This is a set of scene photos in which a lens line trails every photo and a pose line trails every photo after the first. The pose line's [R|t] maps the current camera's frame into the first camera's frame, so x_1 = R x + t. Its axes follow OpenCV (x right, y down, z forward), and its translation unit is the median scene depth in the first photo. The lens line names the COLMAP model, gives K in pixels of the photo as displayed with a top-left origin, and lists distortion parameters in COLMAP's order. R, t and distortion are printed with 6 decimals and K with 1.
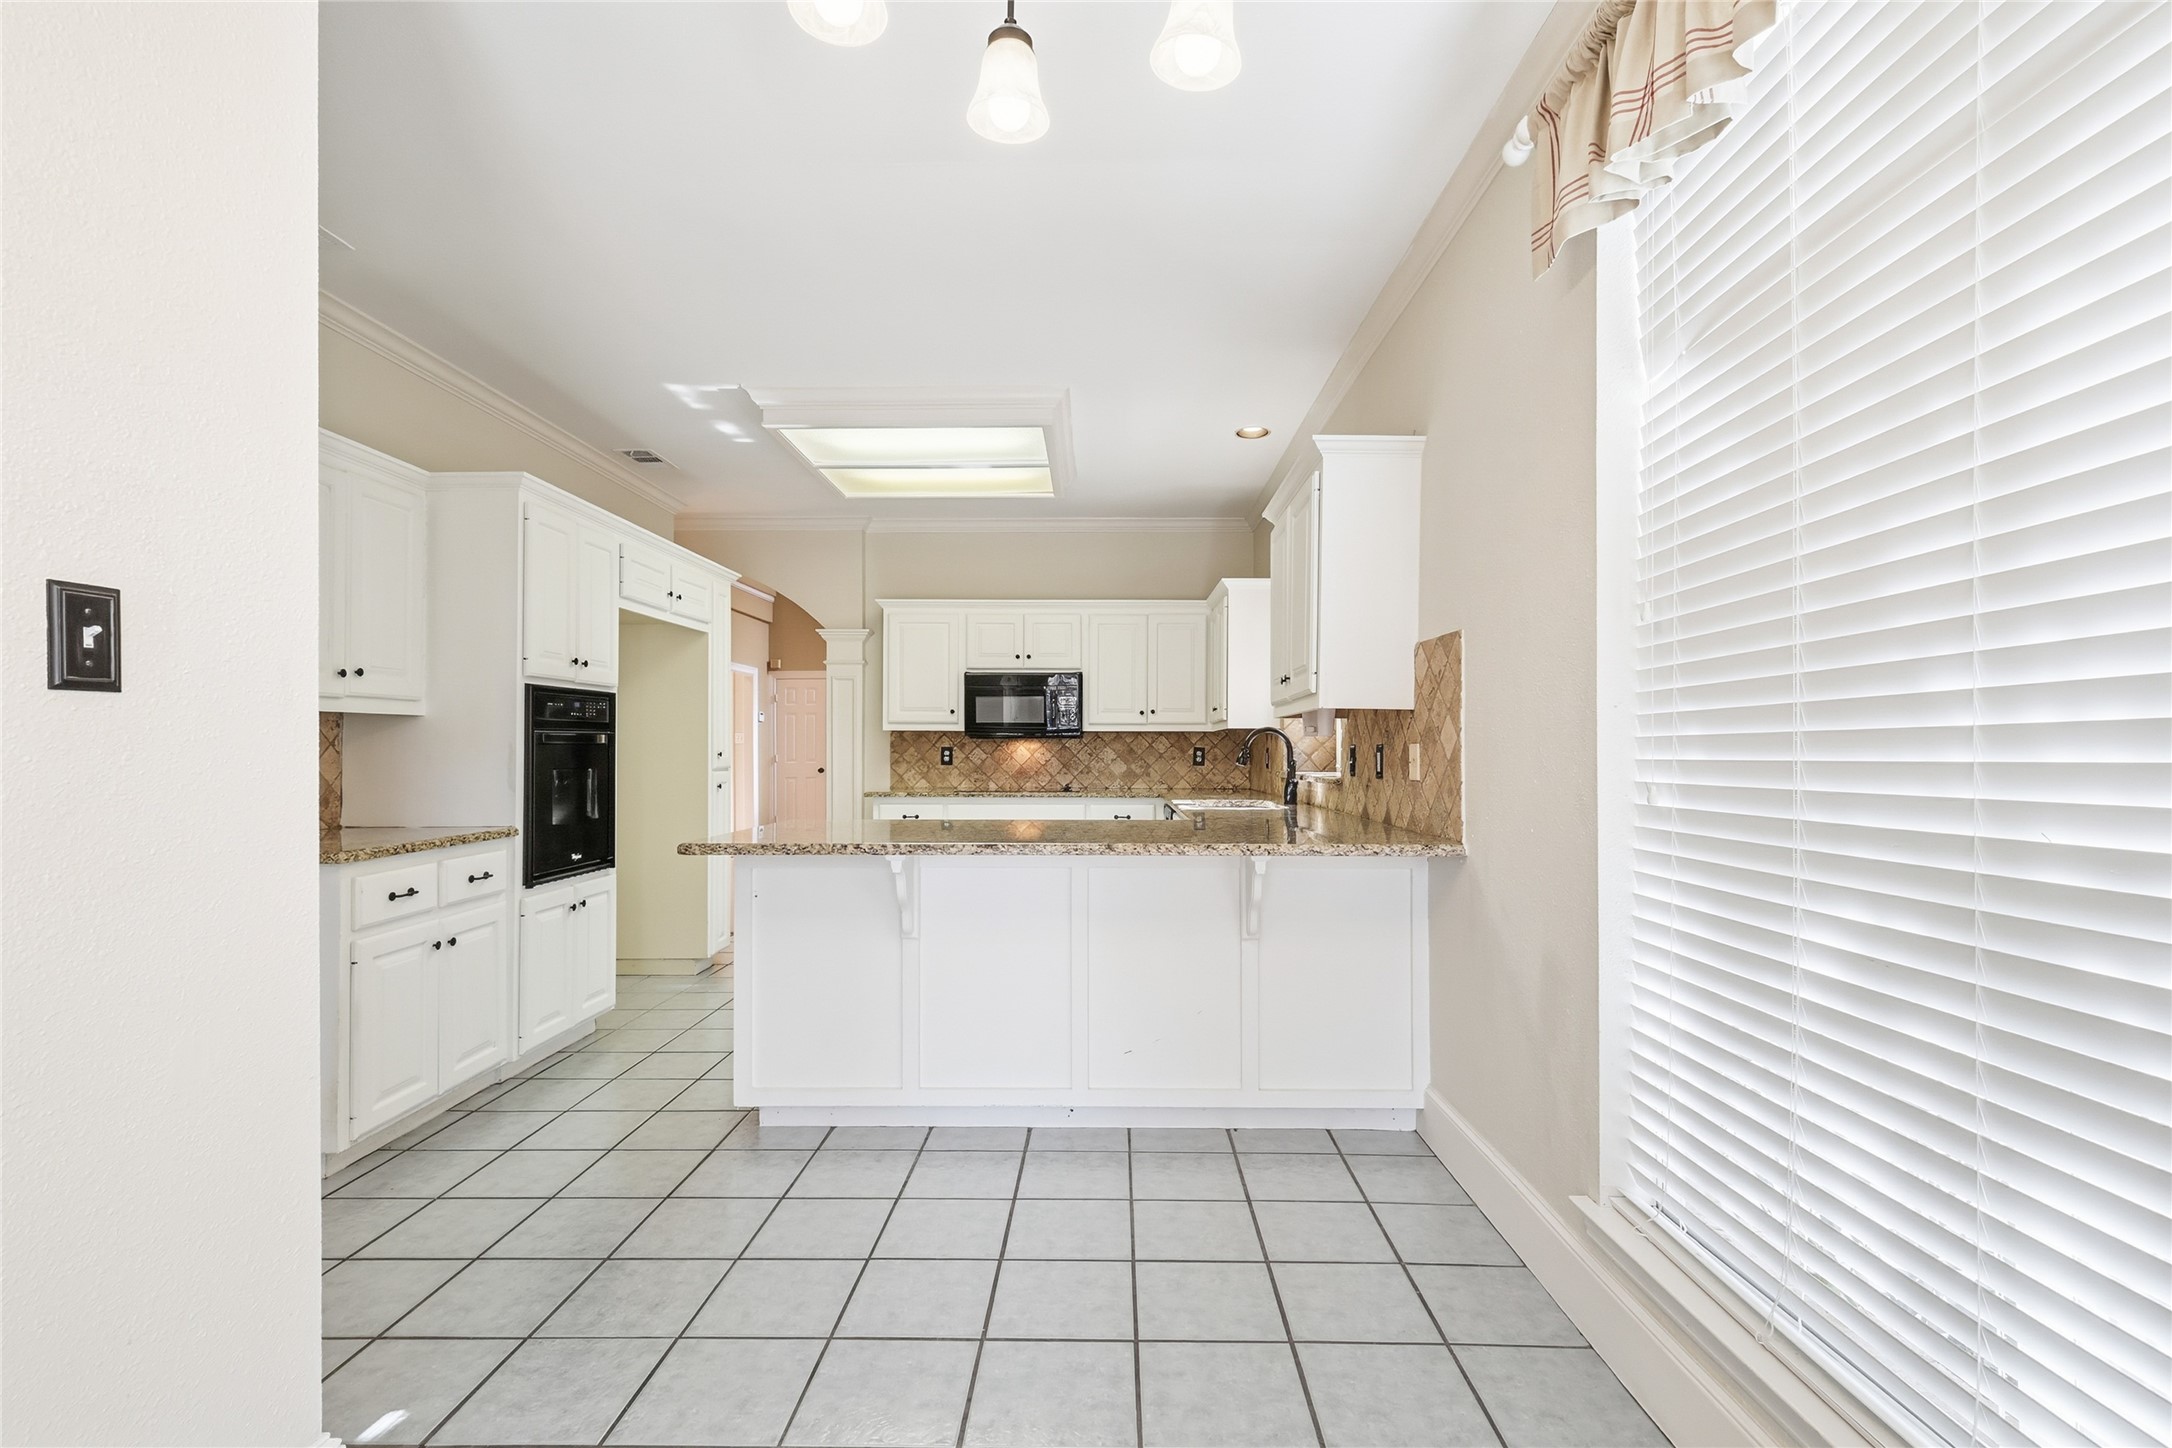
lens RADIAL K [[1018.0, 0, 1078.2], [0, 1018.0, 758.0], [0, 0, 1]] dist [0.000028, -0.000109]
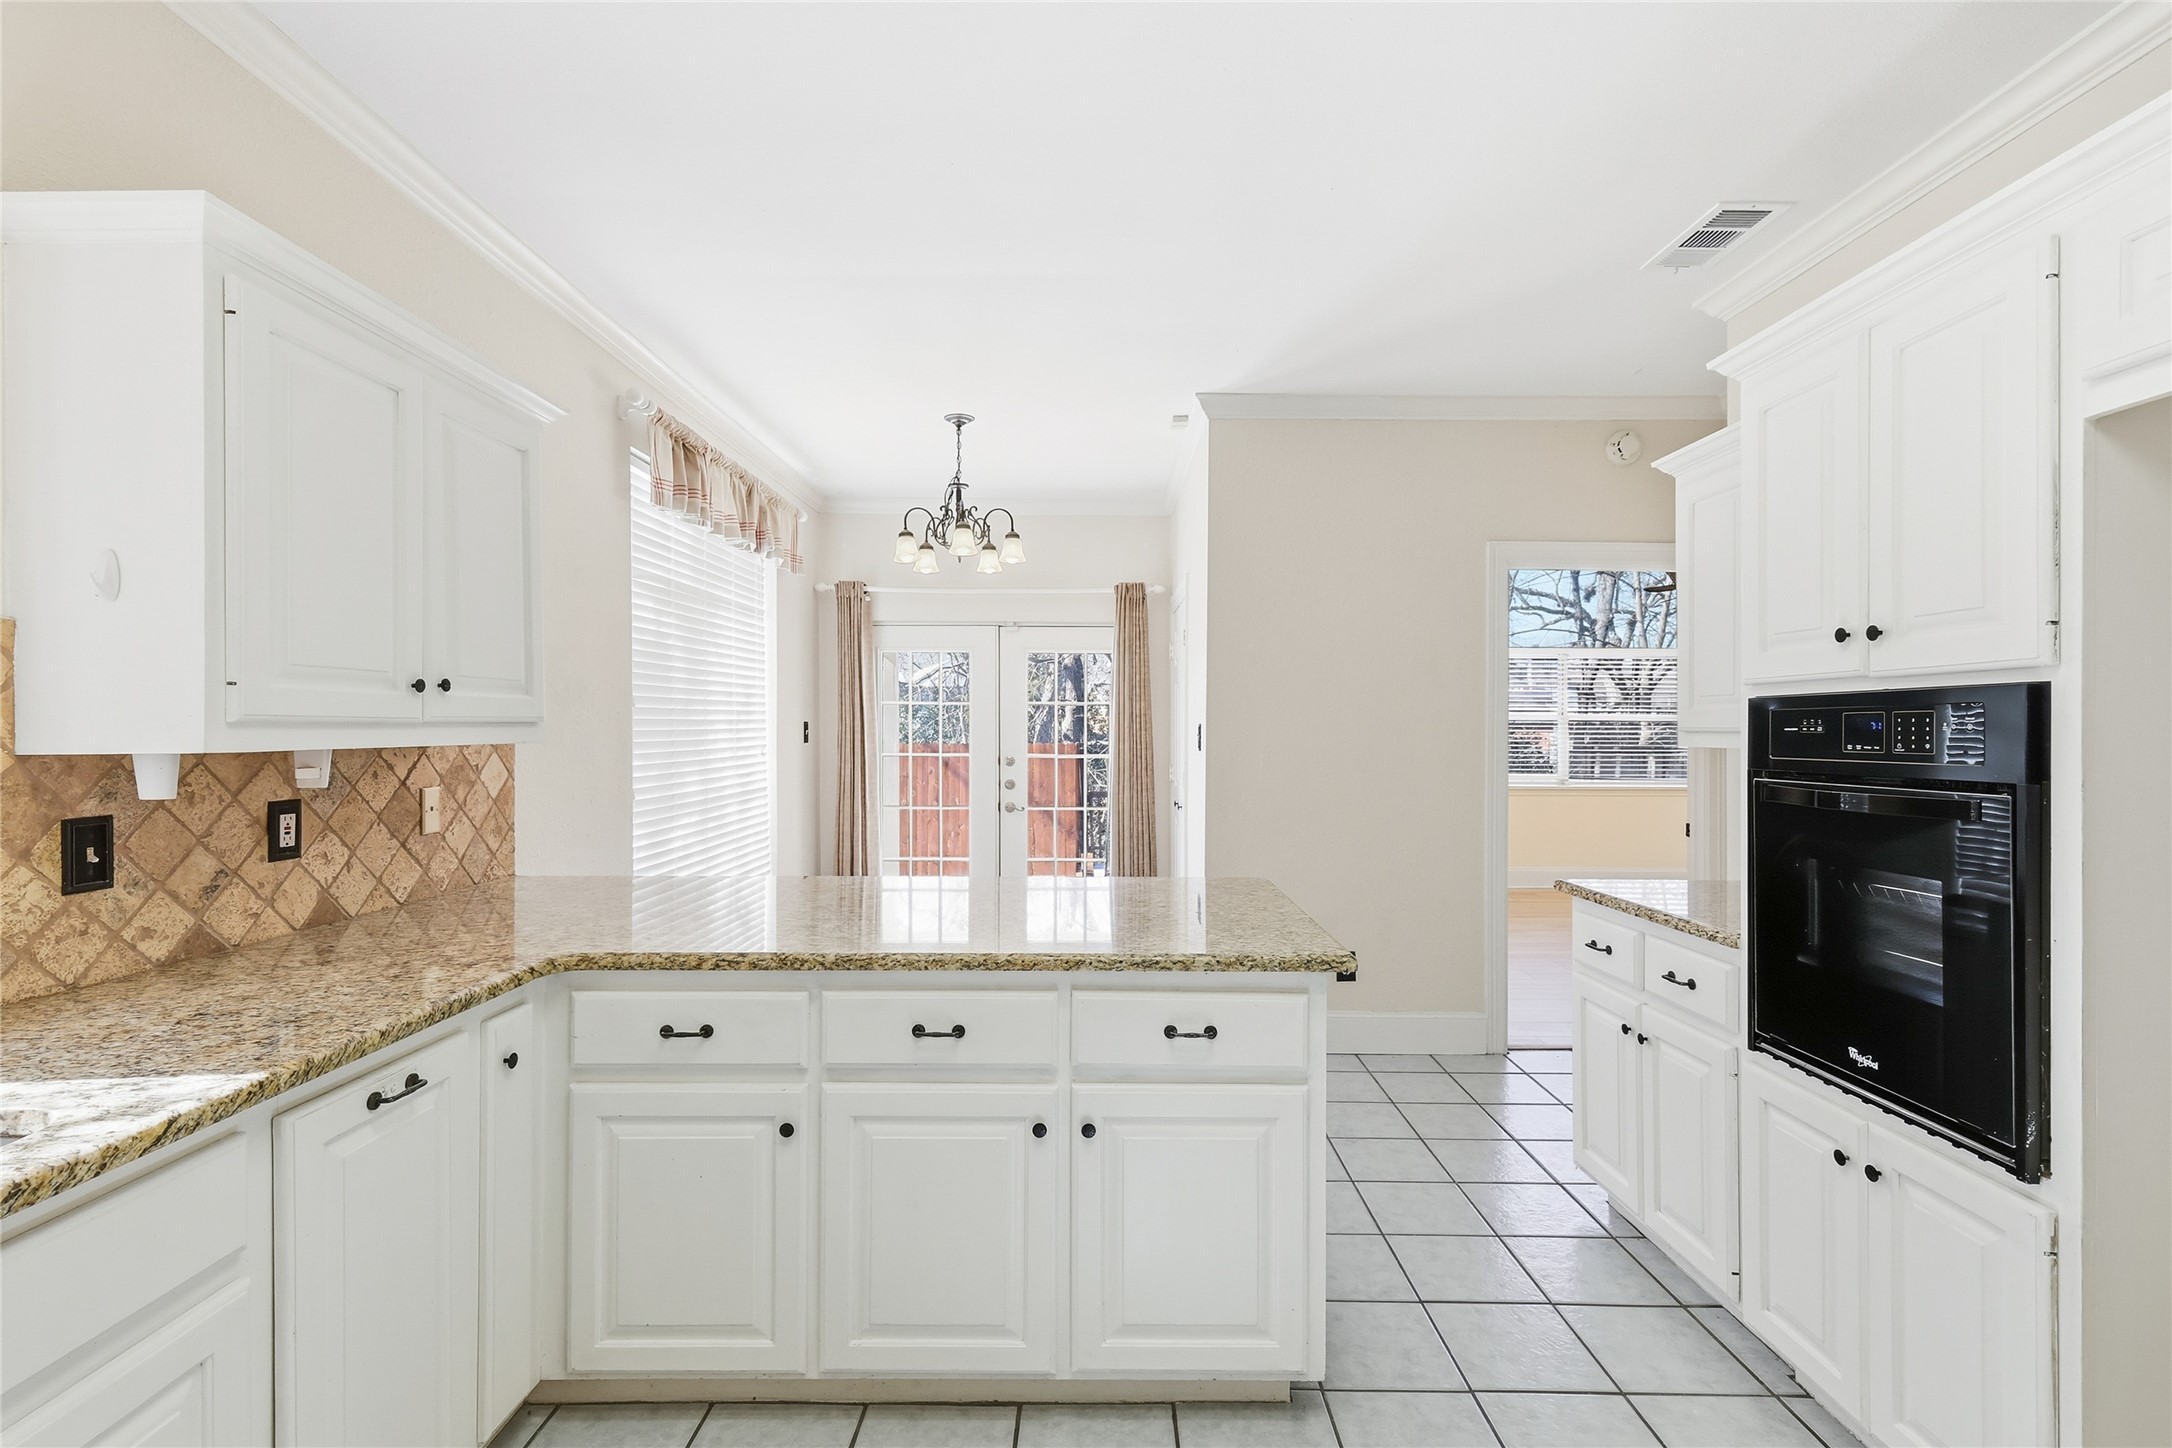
lens RADIAL K [[961.8, 0, 1079.3], [0, 961.8, 721.1], [0, 0, 1]] dist [0.007909, -0.000093]
pose [[-0.999995, -0.003302, -0.000140, -0.148391], [-0.003302, 0.999994, -0.001298, -0.057679], [0.000145, -0.001298, -0.999999, 1.540323]]
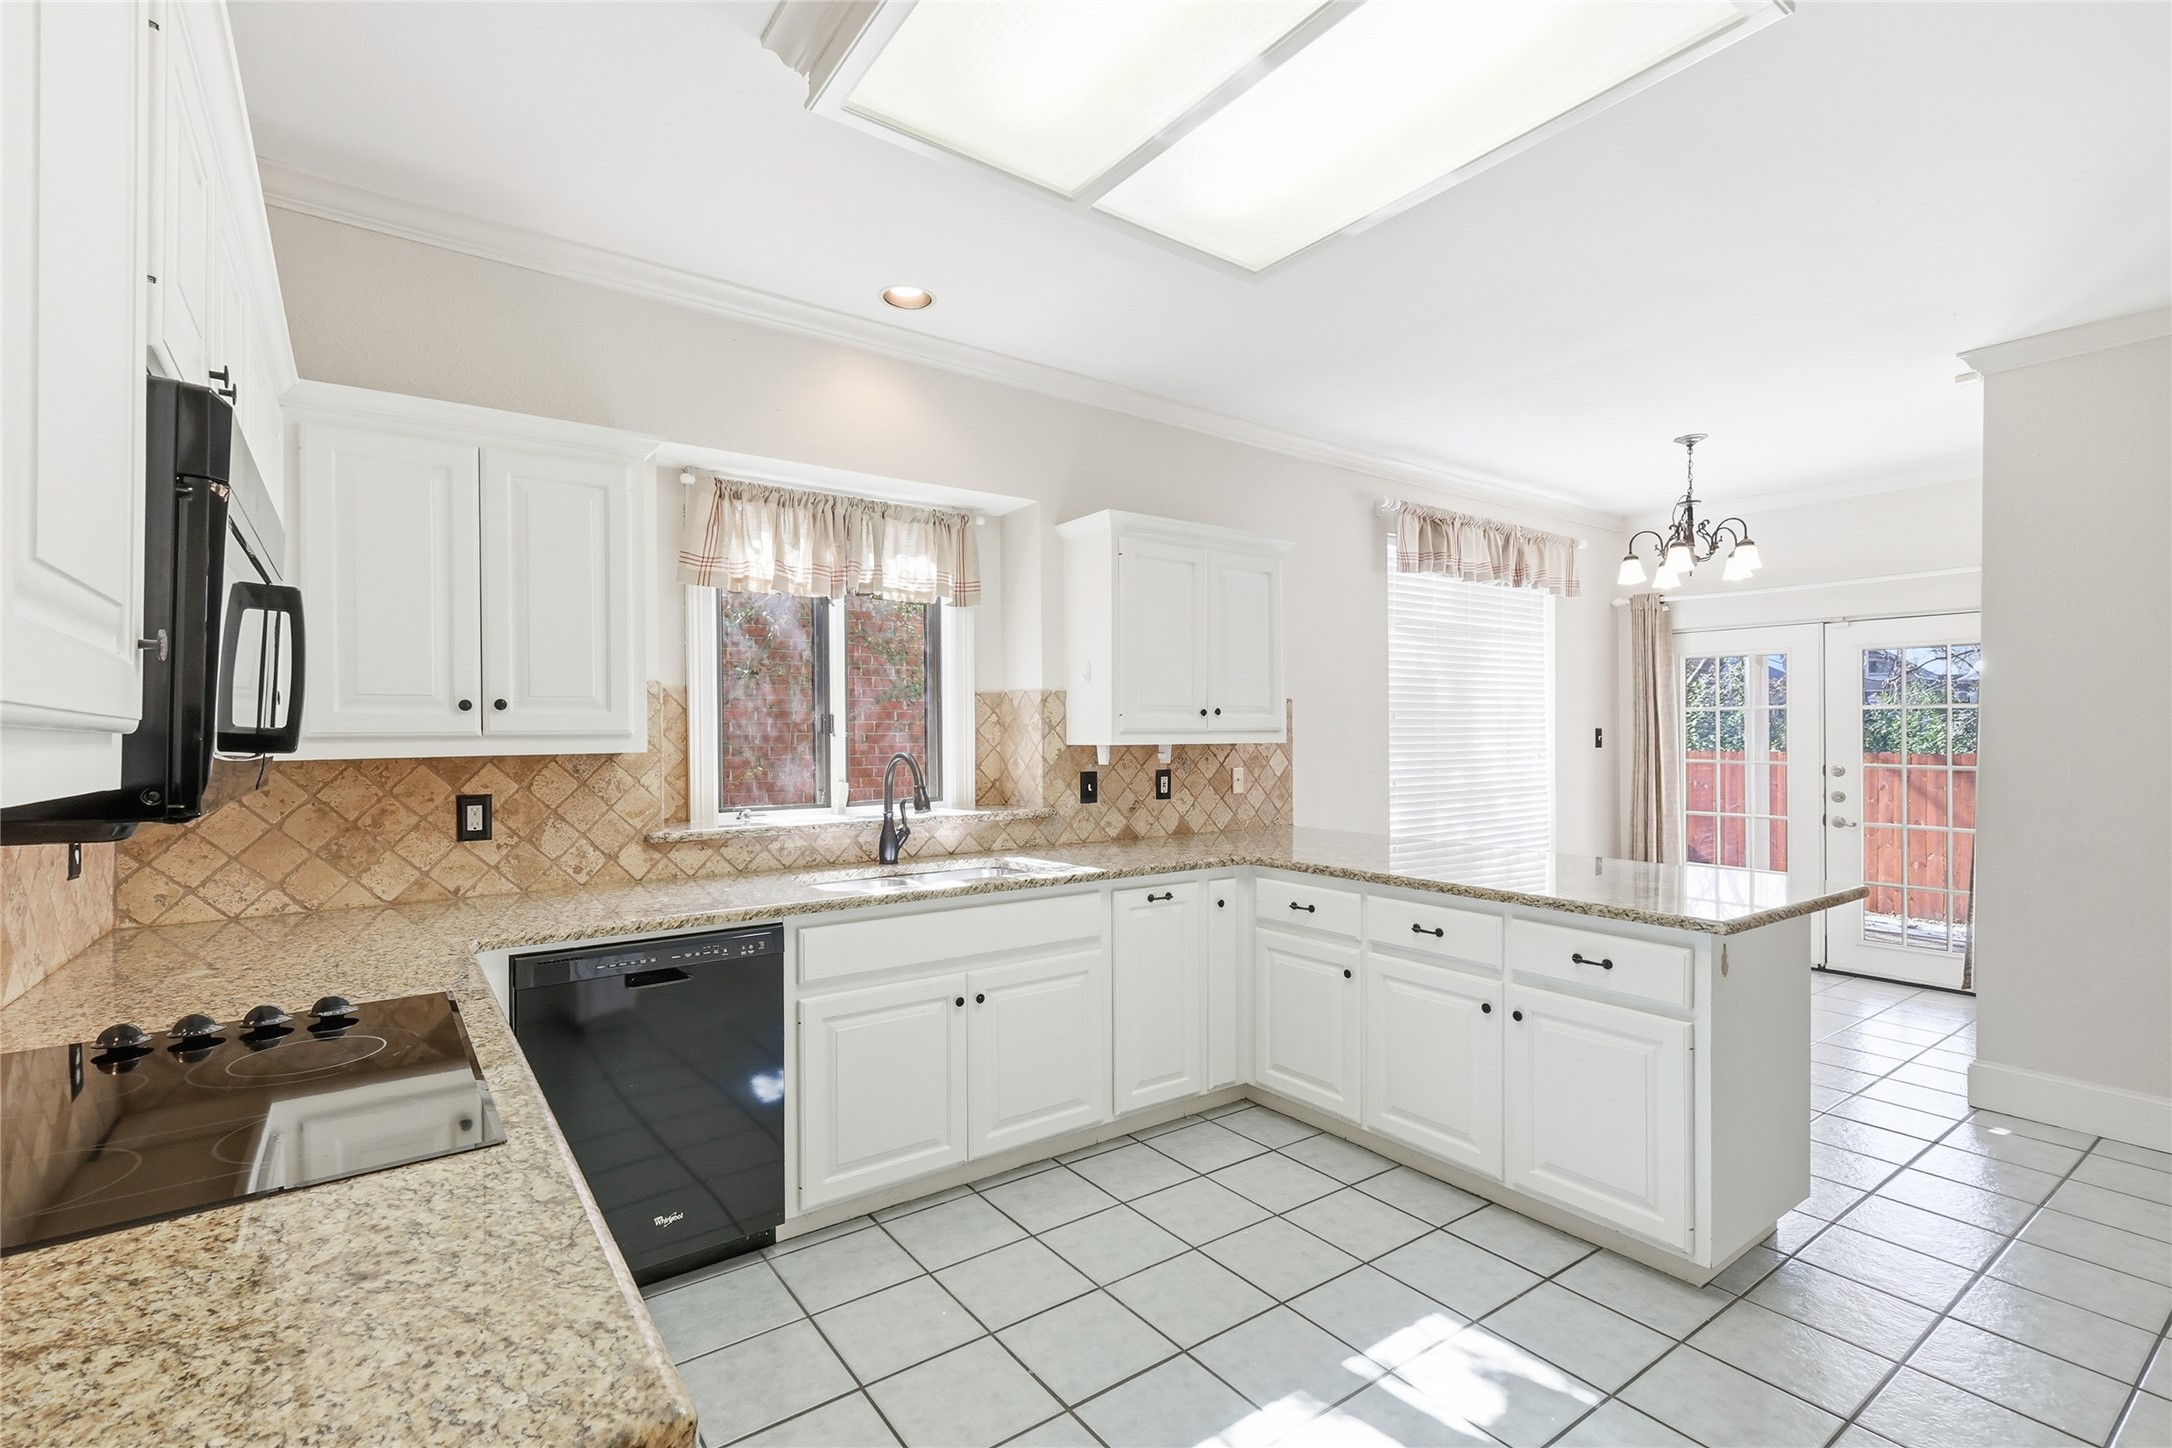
lens RADIAL K [[967.8, 0, 1083.0], [0, 967.8, 723.1], [0, 0, 1]] dist [0.000041, -0.000444]
pose [[-0.589662, 0.005678, 0.807630, -0.538631], [0.002504, 0.999983, -0.005202, -0.059916], [-0.807646, -0.001045, -0.589667, 1.720529]]
